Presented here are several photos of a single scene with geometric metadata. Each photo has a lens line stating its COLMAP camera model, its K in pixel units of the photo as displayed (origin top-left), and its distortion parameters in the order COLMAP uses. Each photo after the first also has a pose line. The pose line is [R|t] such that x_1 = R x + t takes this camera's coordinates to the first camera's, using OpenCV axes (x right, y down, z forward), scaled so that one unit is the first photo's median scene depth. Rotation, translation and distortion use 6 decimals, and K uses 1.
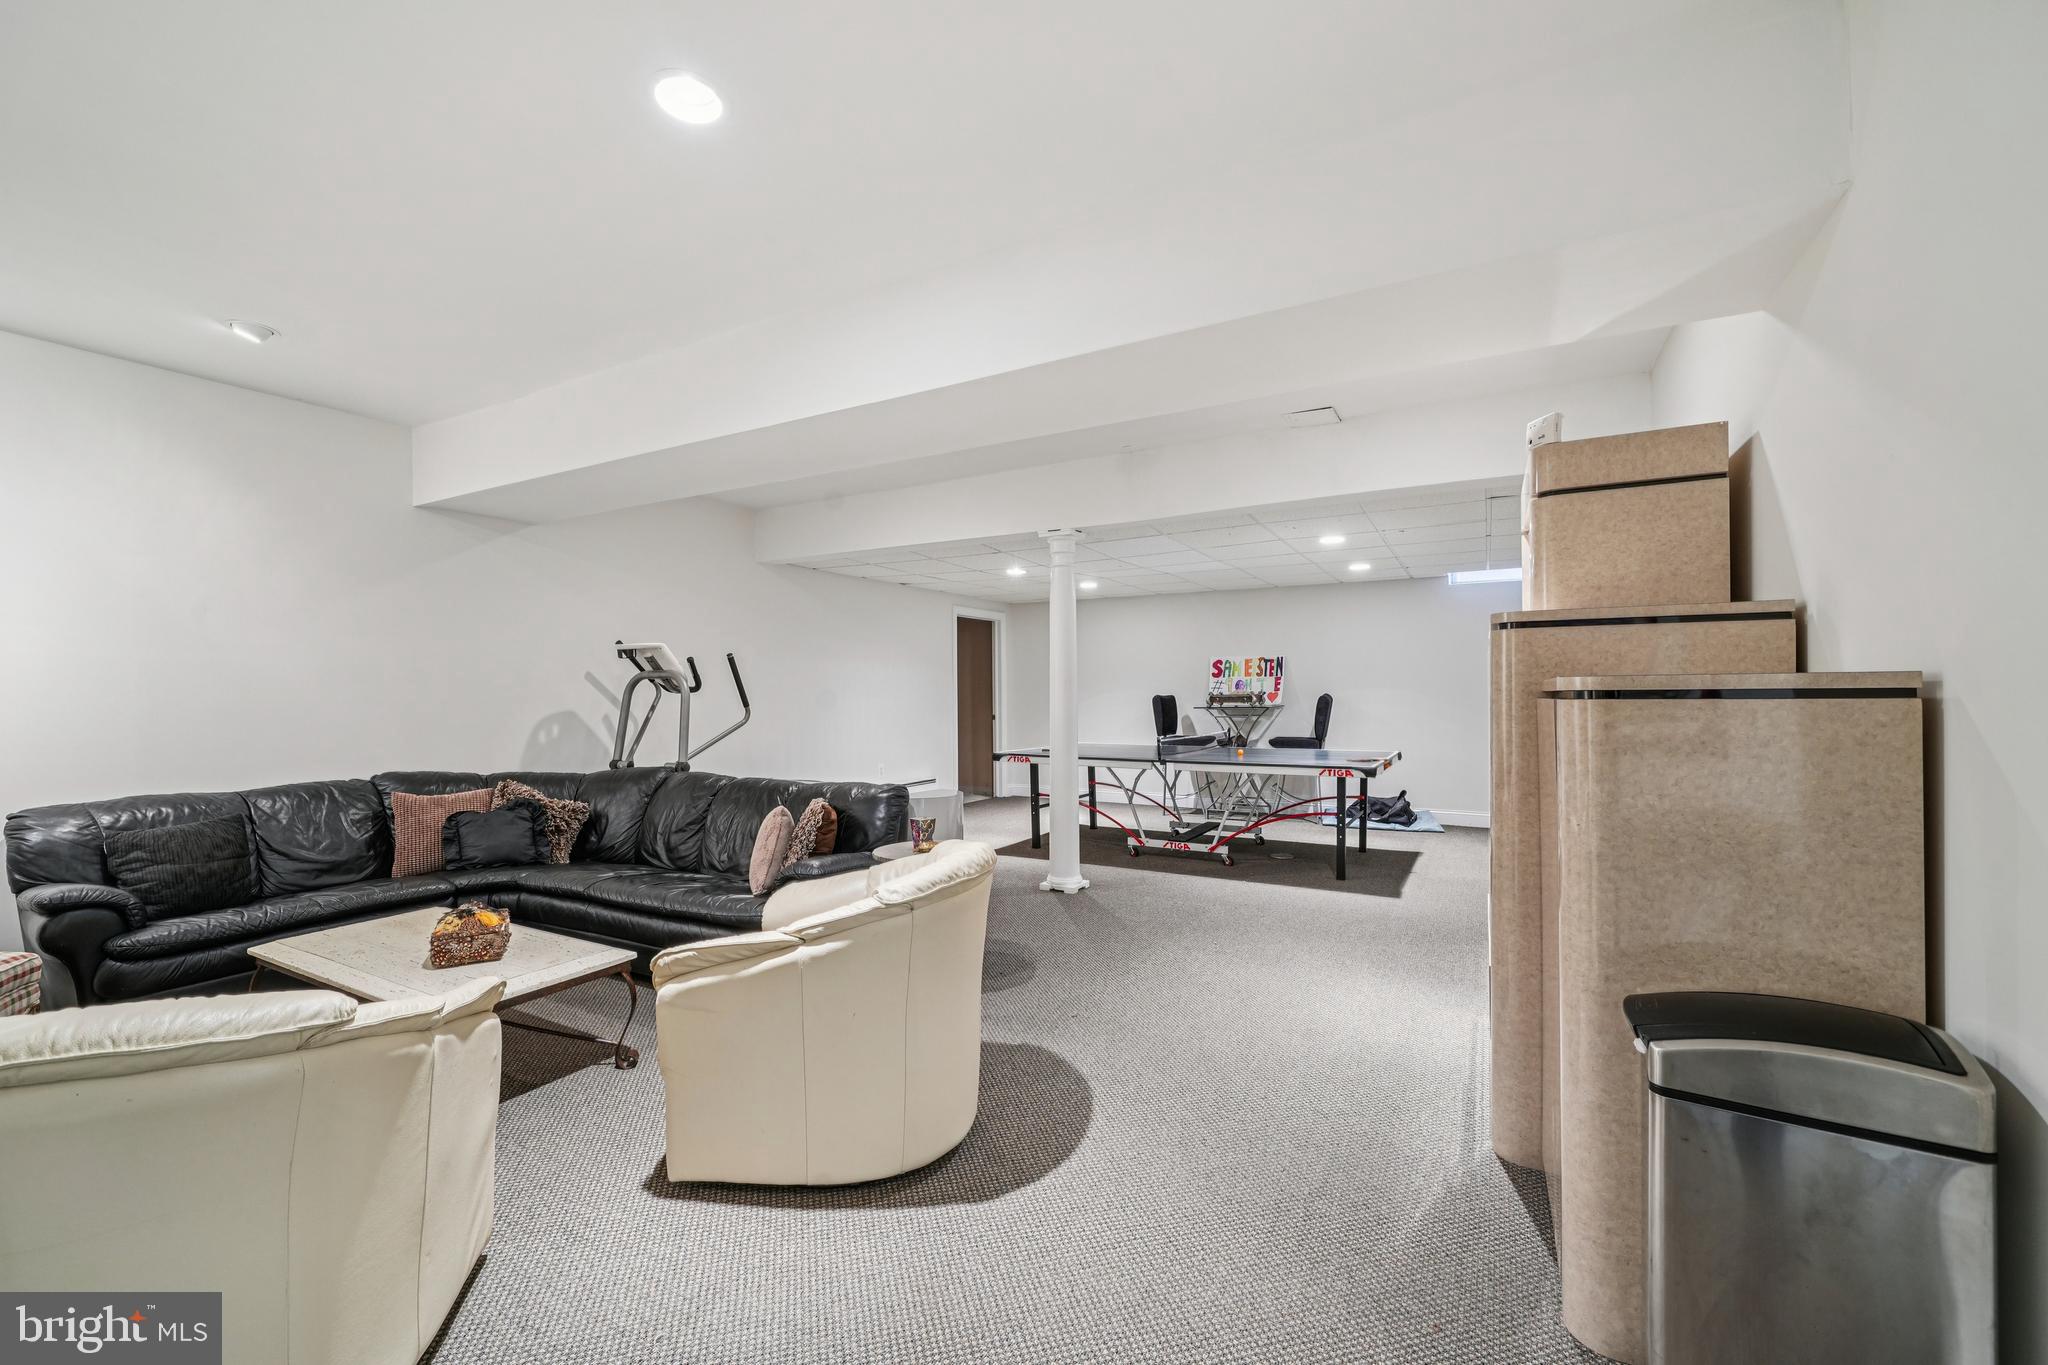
lens RADIAL K [[827.3, 0, 1025.0], [0, 827.3, 687.4], [0, 0, 1]] dist [-0.002285, -0.000036]
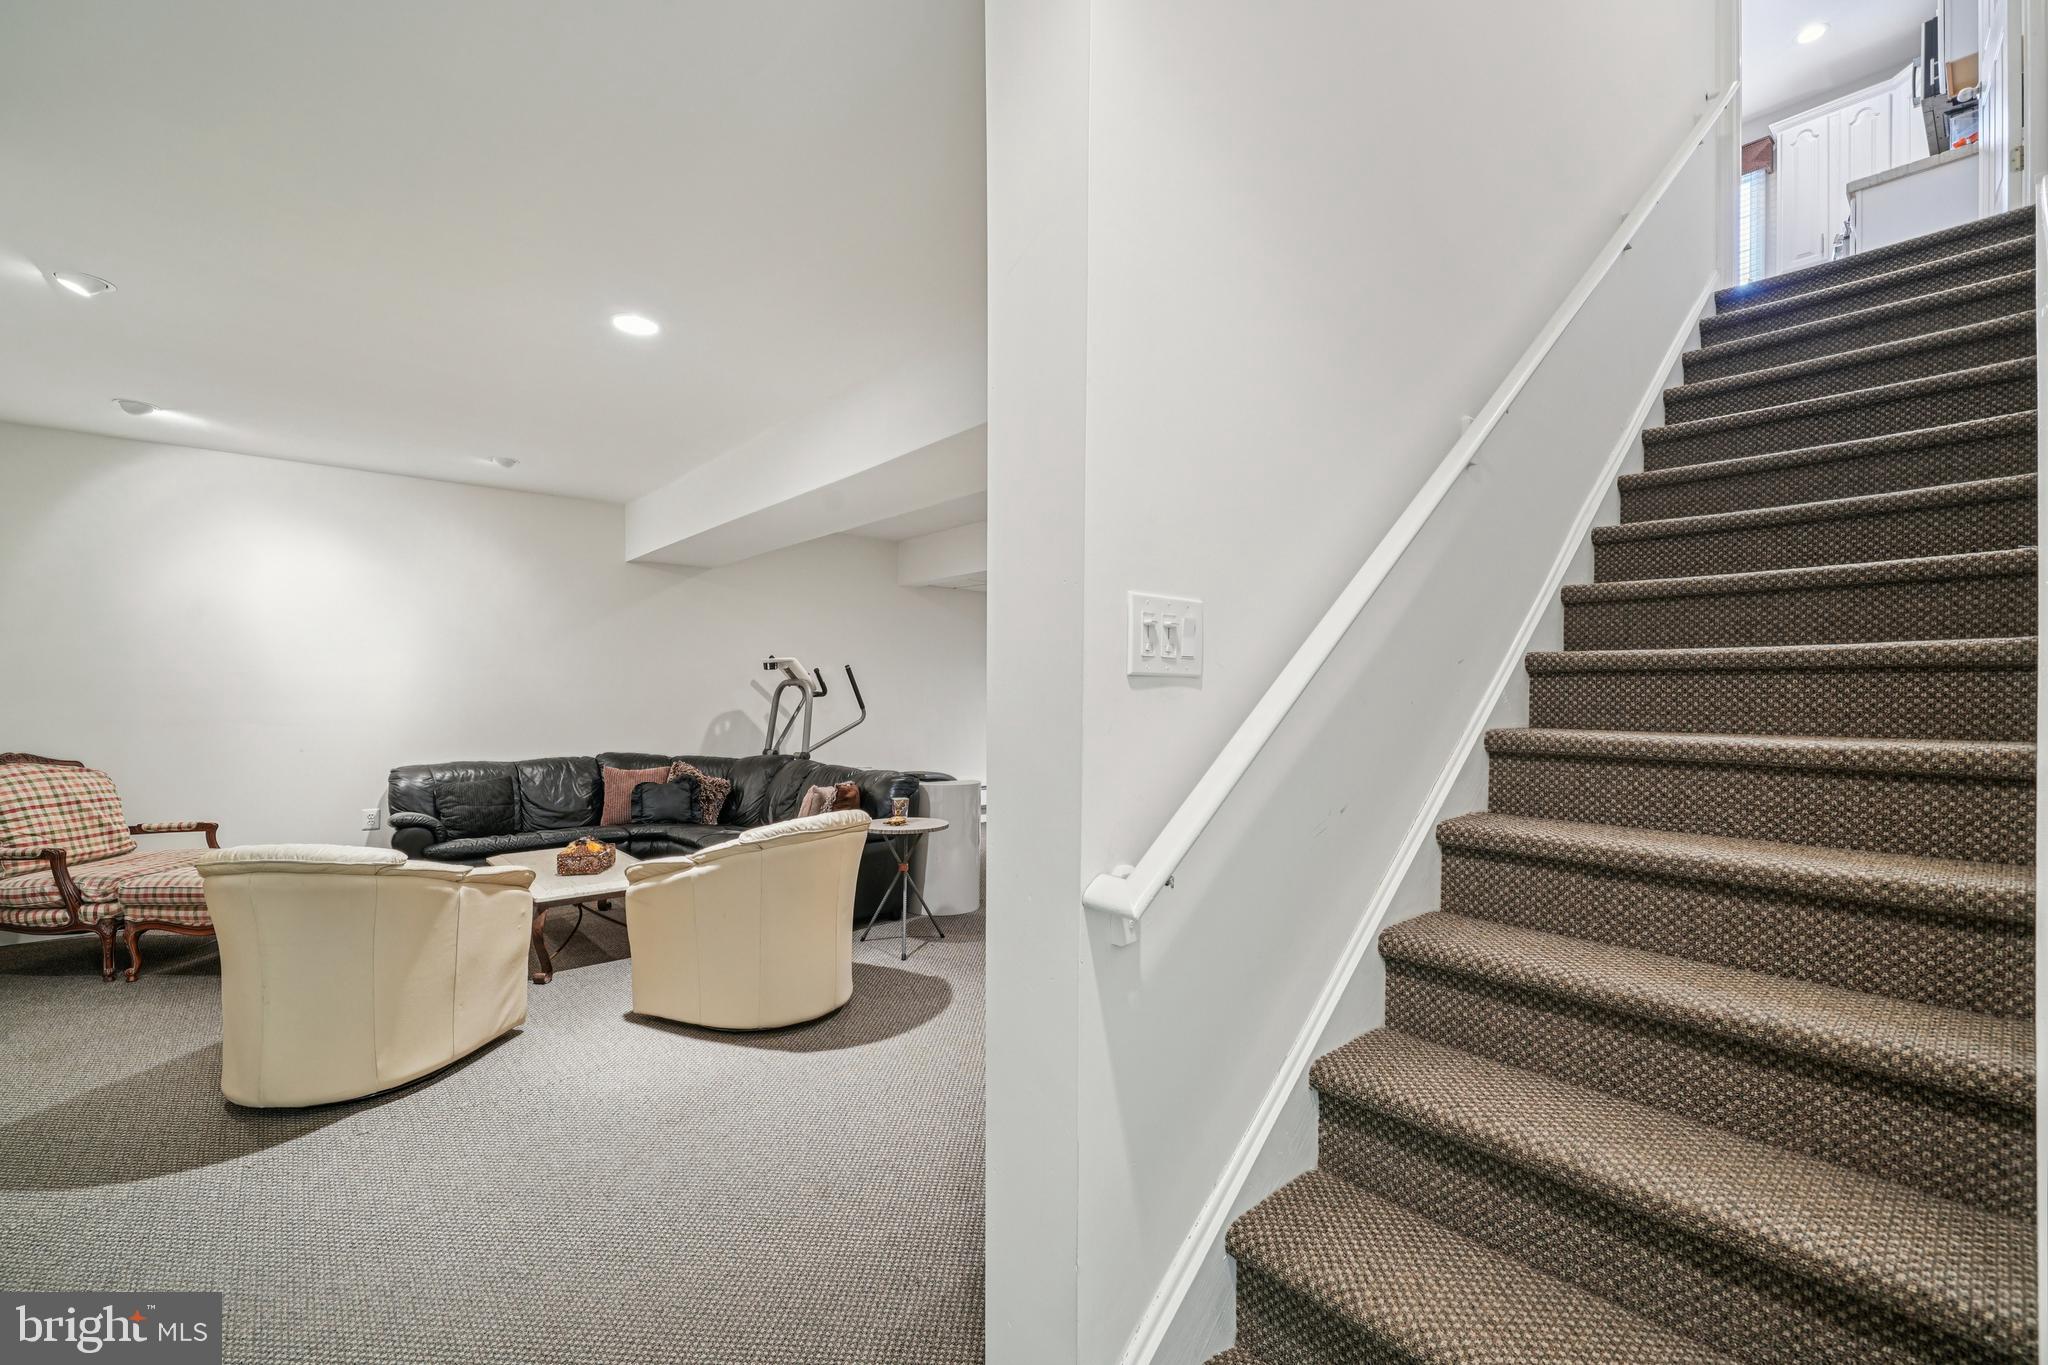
lens RADIAL K [[827.3, 0, 988.4], [0, 827.3, 694.5], [0, 0, 1]] dist [-0.002285, -0.000036]
pose [[0.940419, 0.004766, -0.339984, 0.342808], [-0.002663, 0.999974, 0.006652, -0.008186], [0.340007, -0.005350, 0.940408, -0.113817]]
